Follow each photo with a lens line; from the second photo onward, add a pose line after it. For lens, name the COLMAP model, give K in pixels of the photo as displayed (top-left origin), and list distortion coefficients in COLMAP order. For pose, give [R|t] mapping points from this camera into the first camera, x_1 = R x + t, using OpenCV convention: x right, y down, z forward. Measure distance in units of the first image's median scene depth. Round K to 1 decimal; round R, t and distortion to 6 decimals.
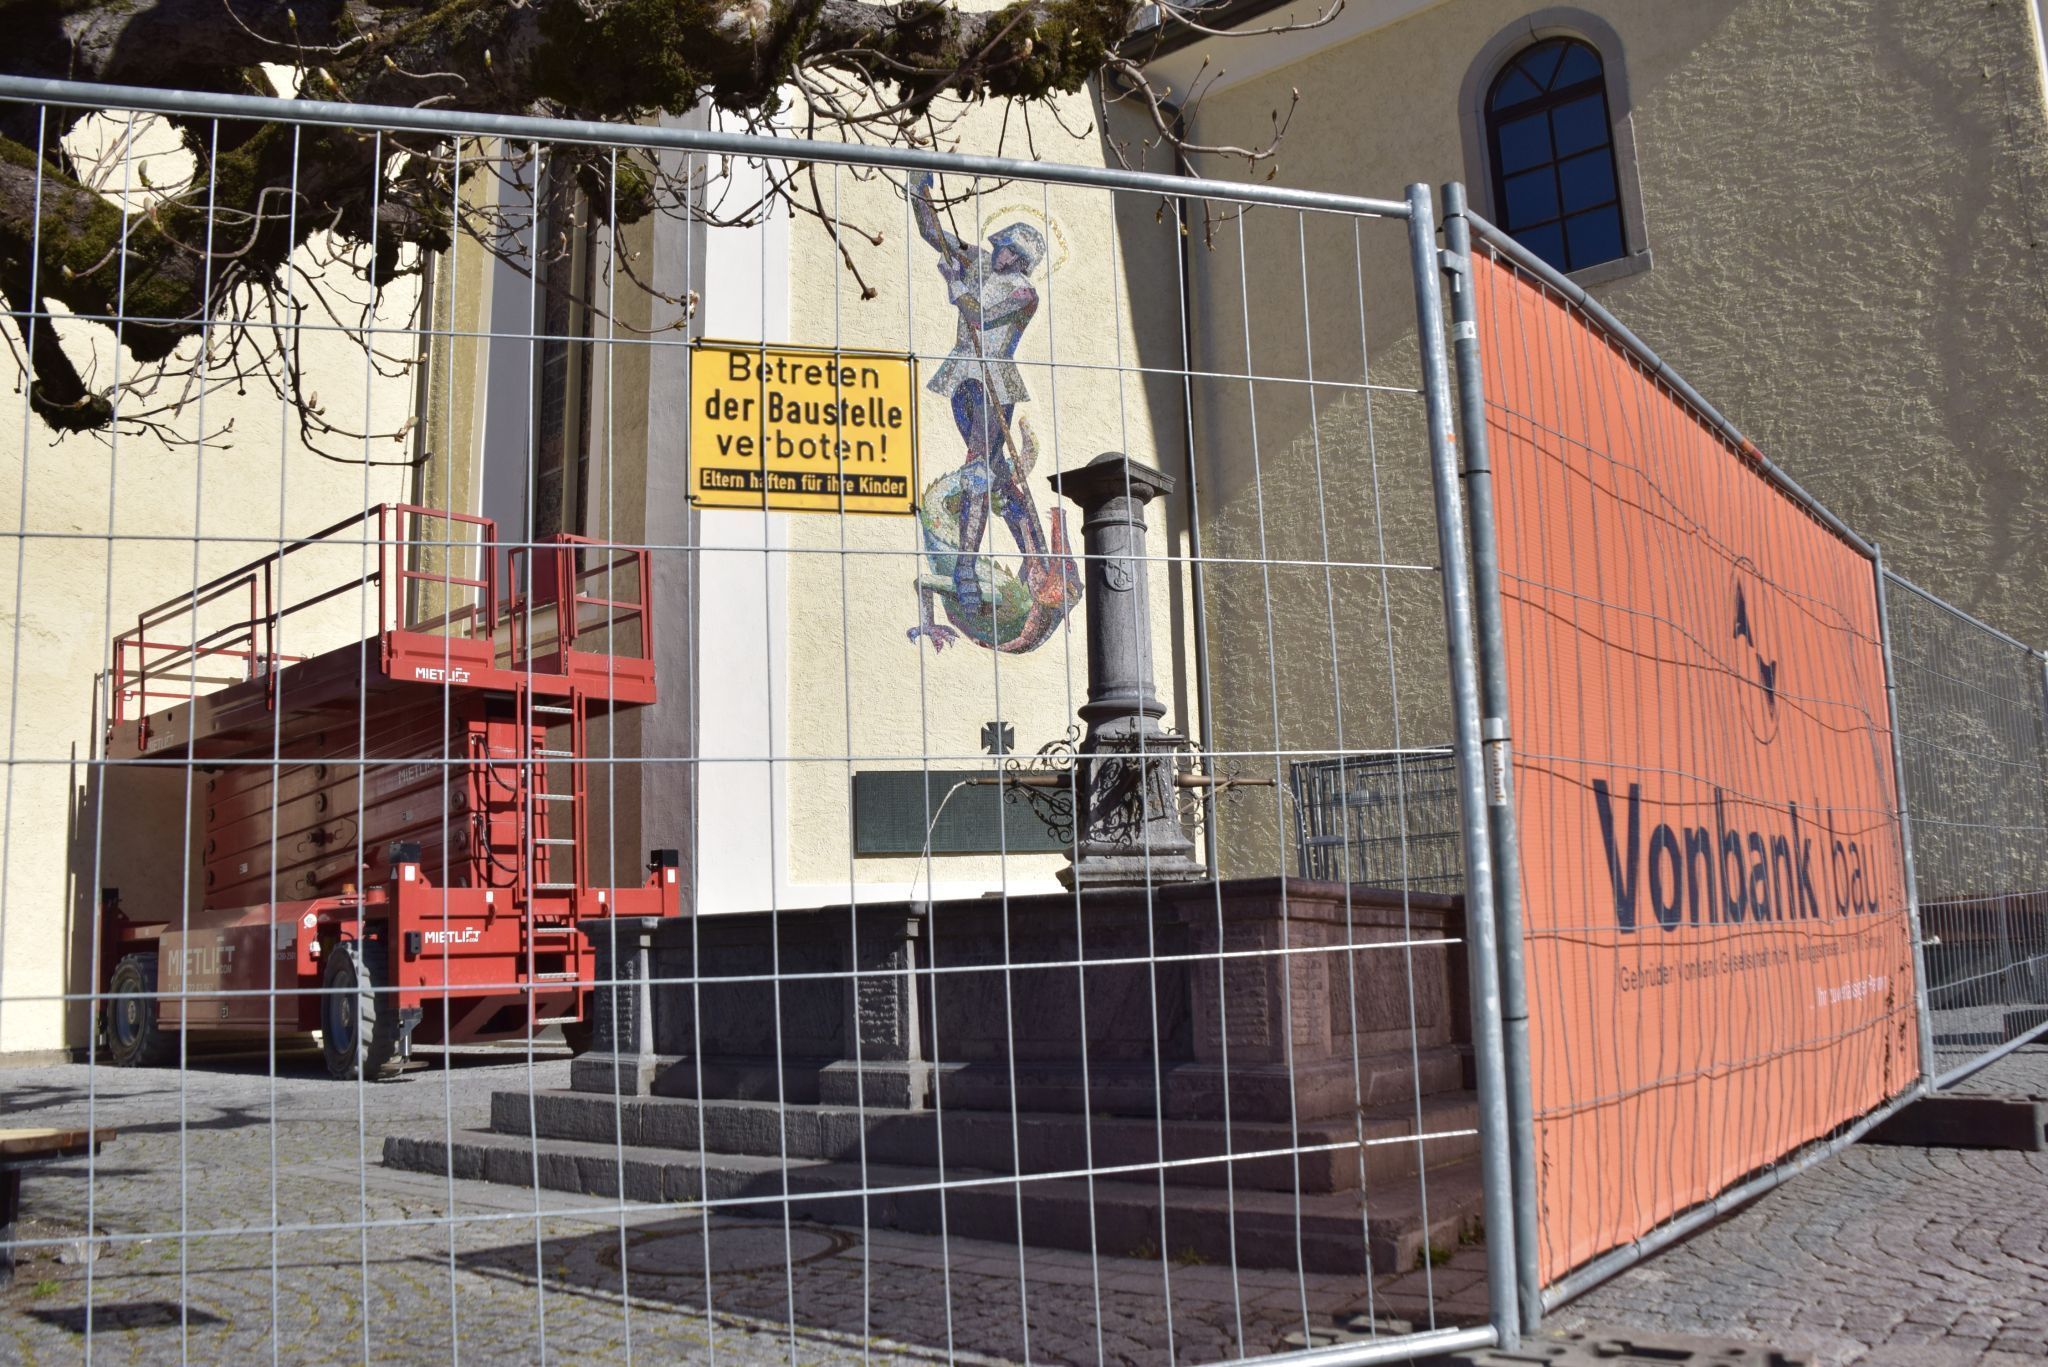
lens RADIAL K [[1579.1, 0, 1021.3], [0, 1579.1, 690.9], [0, 0, 1]] dist [-0.150820, 0.039468]
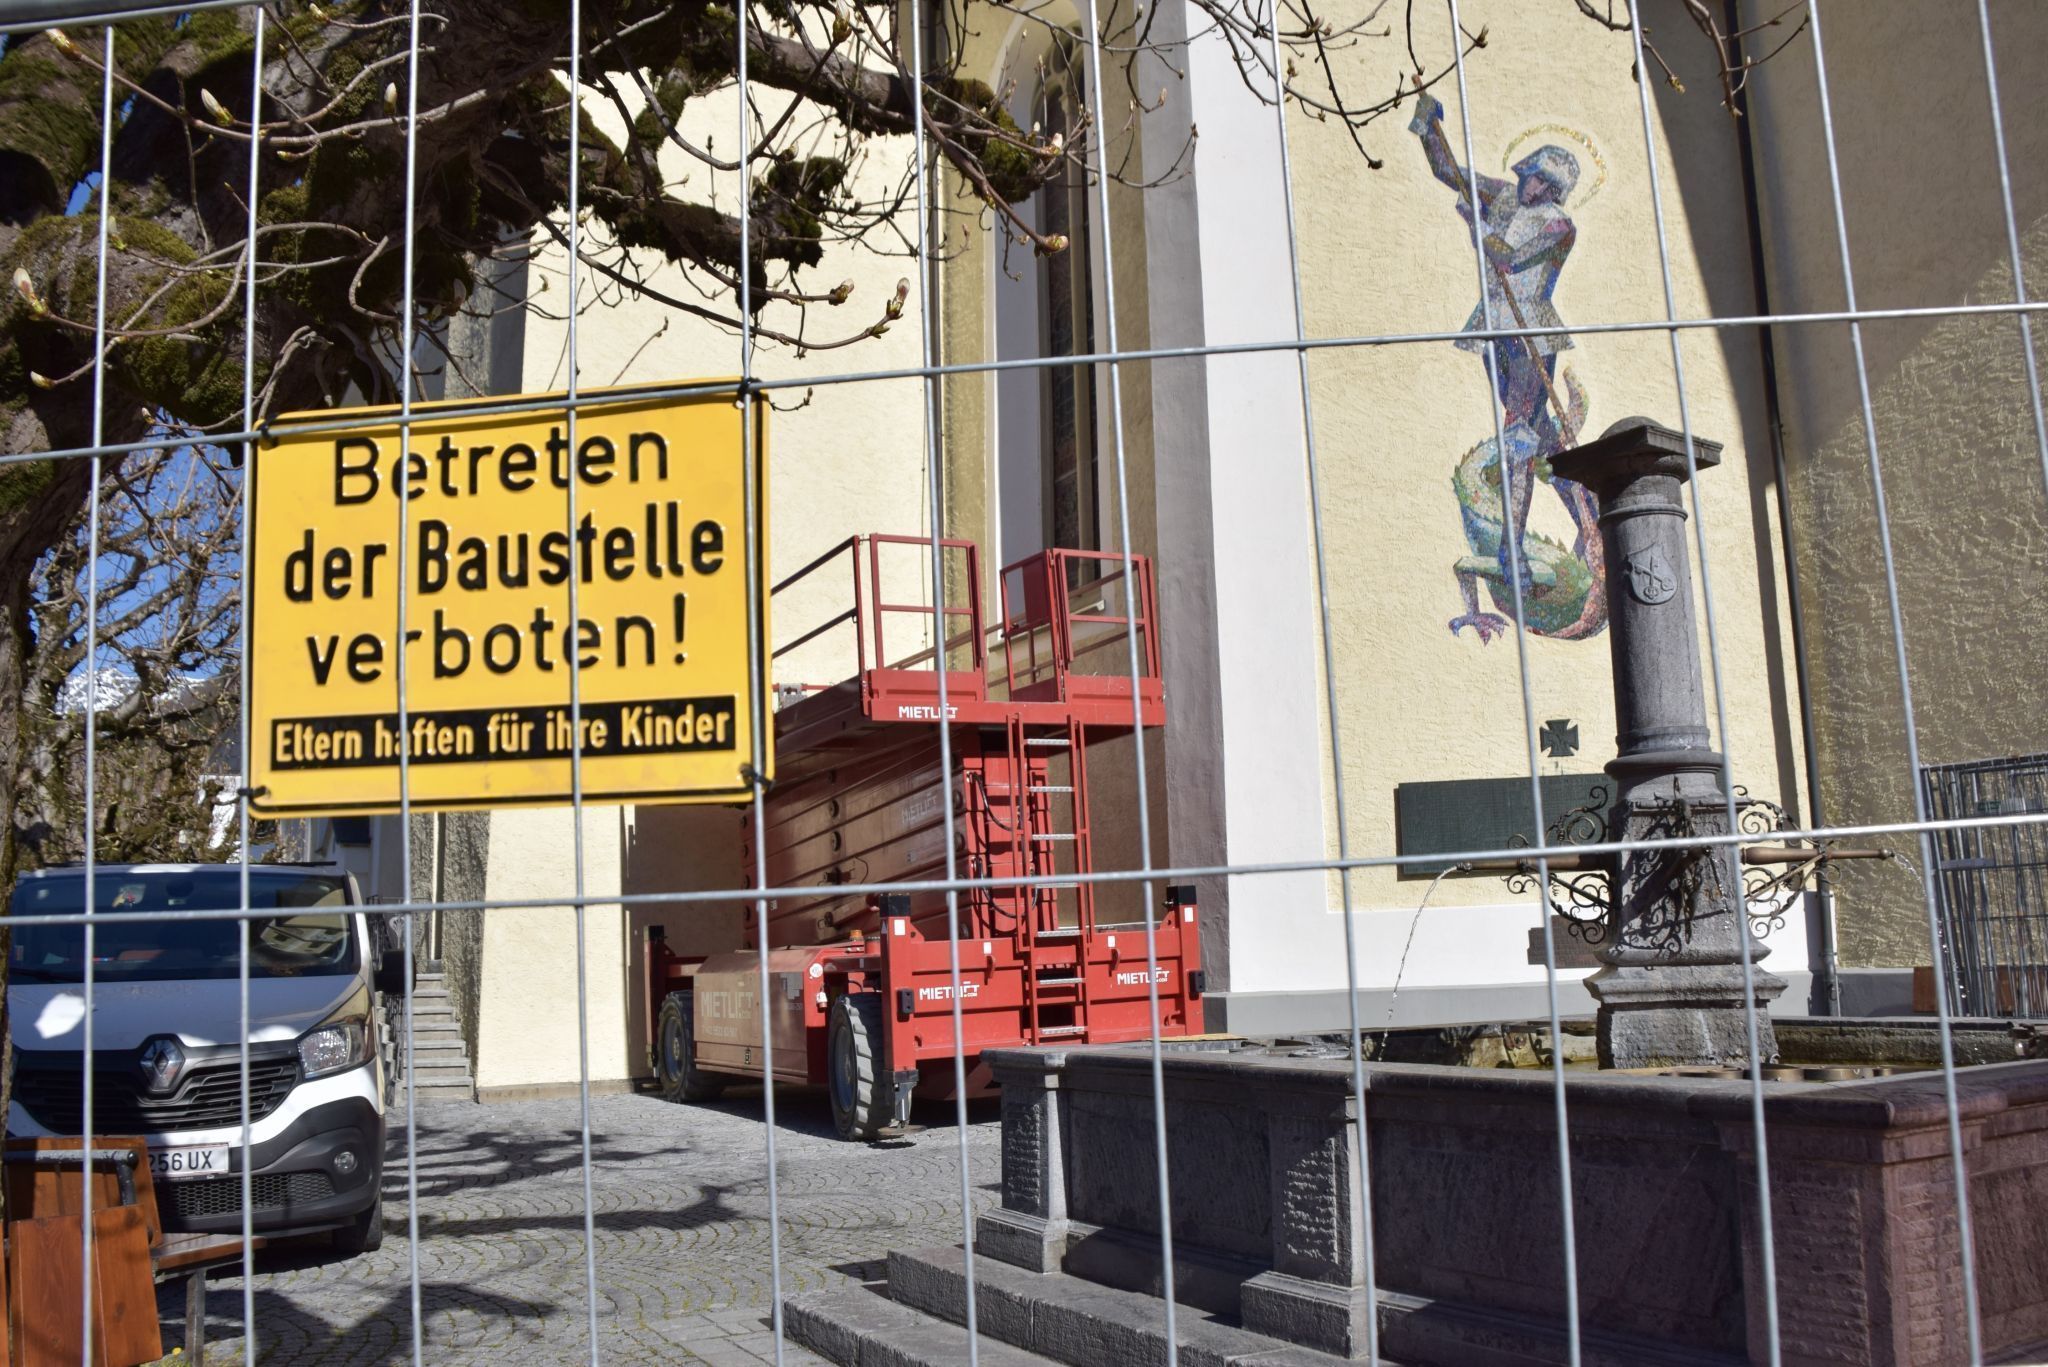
lens RADIAL K [[1579.1, 0, 1035.3], [0, 1579.1, 708.3], [0, 0, 1]] dist [-0.150820, 0.039468]
pose [[0.933613, -0.049513, -0.354844, 0.027444], [0.059822, 0.998044, 0.018134, -0.026729], [0.353253, -0.038158, 0.934749, 0.128967]]
